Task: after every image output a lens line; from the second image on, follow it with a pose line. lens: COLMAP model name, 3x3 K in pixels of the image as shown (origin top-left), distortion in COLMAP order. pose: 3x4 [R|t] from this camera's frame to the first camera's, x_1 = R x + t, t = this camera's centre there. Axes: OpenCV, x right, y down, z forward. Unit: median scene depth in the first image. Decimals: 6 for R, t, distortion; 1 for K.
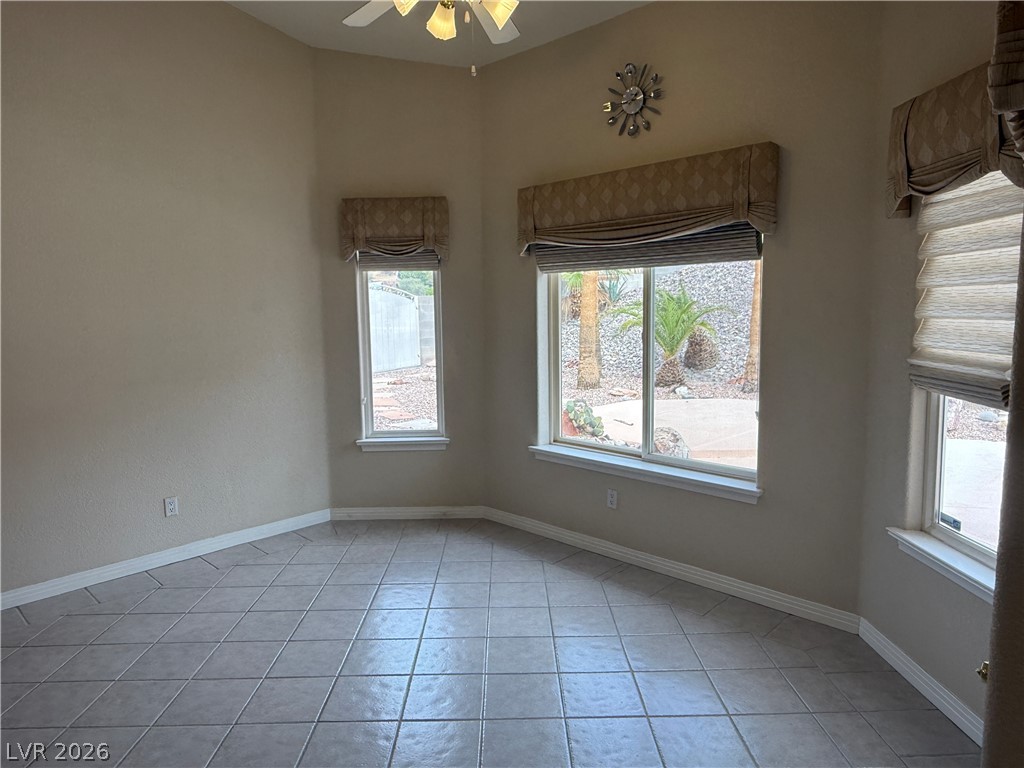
lens RADIAL K [[663.5, 0, 517.5], [0, 663.5, 381.7], [0, 0, 1]] dist [0.000485, 0.000697]
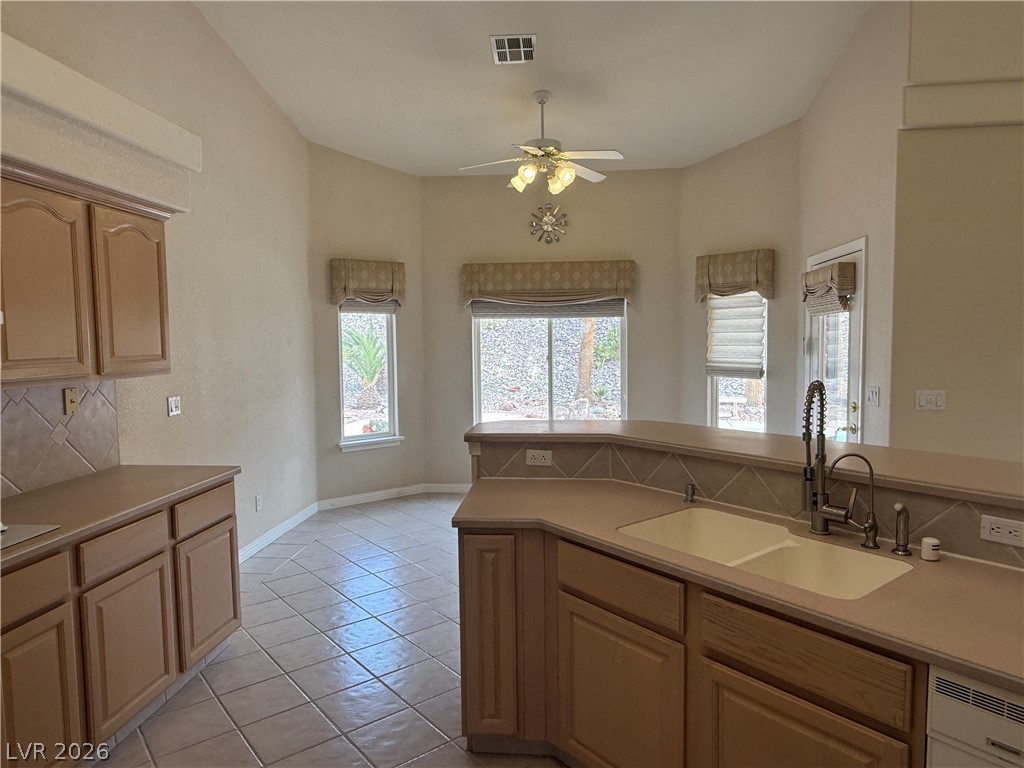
lens RADIAL K [[659.9, 0, 509.8], [0, 659.9, 384.3], [0, 0, 1]] dist [-0.001565, 0.000866]
pose [[0.782465, -0.036570, 0.621620, -0.899599], [0.067682, 0.997354, -0.026521, 0.034426], [-0.619005, 0.062825, 0.782870, -0.244766]]
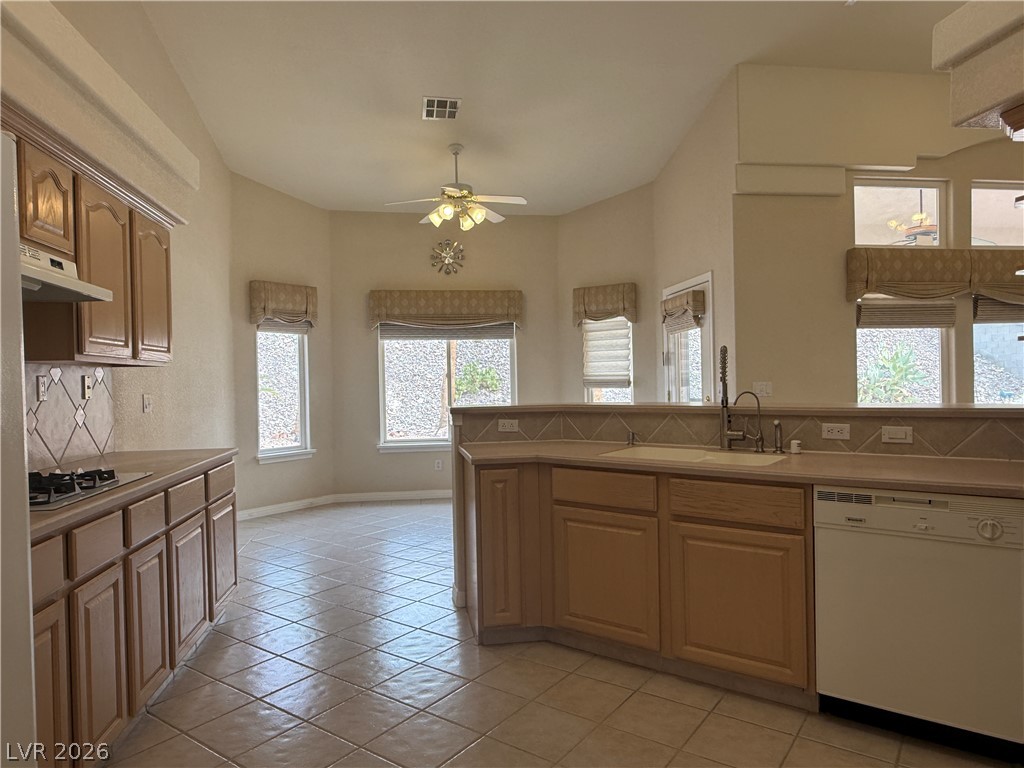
lens RADIAL K [[659.9, 0, 509.8], [0, 659.9, 384.3], [0, 0, 1]] dist [-0.001565, 0.000866]
pose [[0.598717, 0.000513, 0.800960, -1.168053], [0.098819, 0.992313, -0.074503, 0.109604], [-0.794841, 0.123756, 0.594064, -0.251746]]
